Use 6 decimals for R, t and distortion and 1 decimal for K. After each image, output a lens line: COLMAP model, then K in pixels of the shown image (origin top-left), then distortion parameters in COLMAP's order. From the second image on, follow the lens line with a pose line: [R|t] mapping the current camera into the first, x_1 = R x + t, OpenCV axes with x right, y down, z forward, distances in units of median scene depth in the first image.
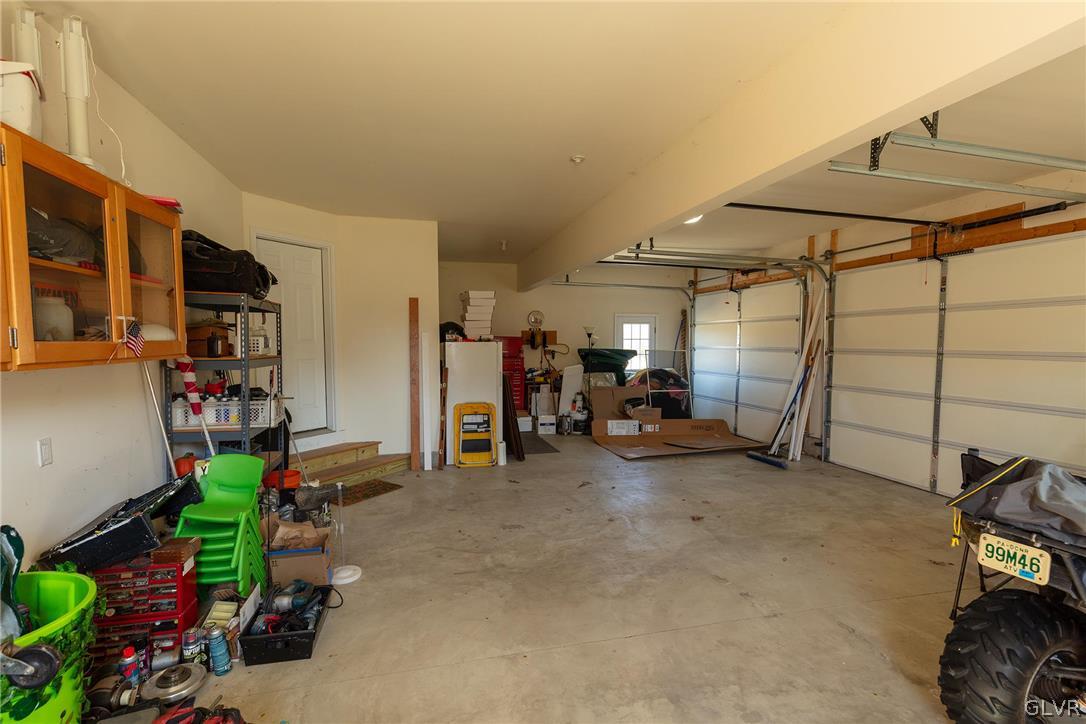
lens RADIAL K [[485.5, 0, 540.5], [0, 485.5, 370.4], [0, 0, 1]] dist [0.004264, 0.000757]
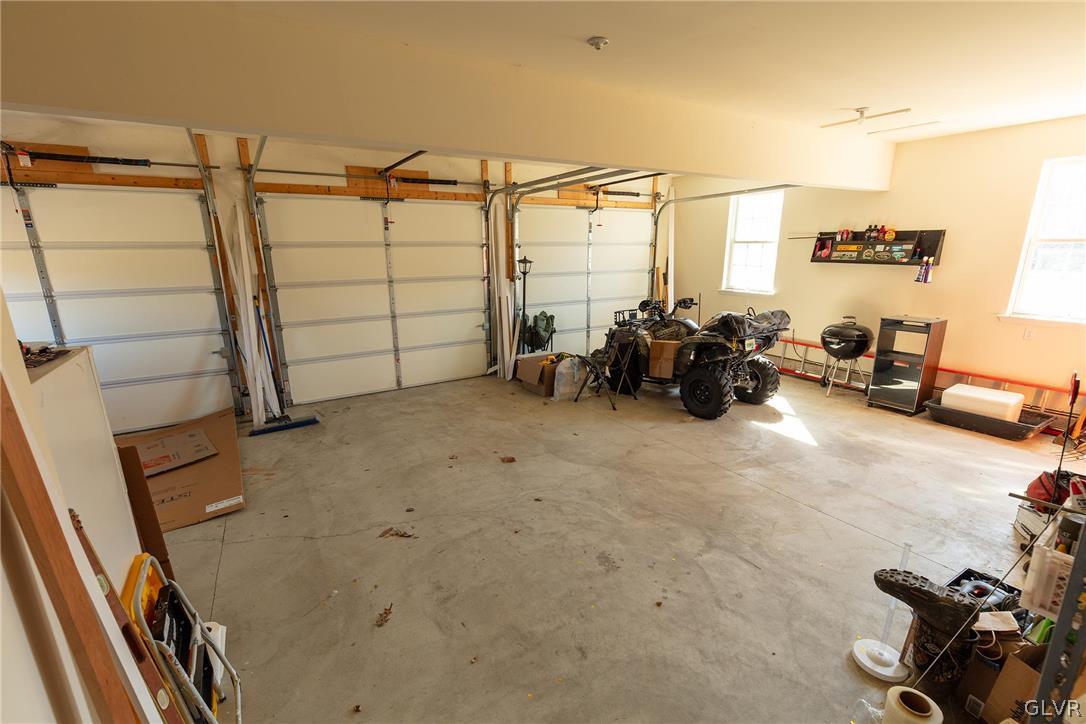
lens RADIAL K [[485.5, 0, 540.5], [0, 485.5, 370.4], [0, 0, 1]] dist [0.004264, 0.000757]
pose [[-0.296931, -0.239331, 0.924420, -0.504317], [0.066032, 0.960618, 0.269913, -0.125232], [-0.952613, 0.141187, -0.269433, 0.996383]]
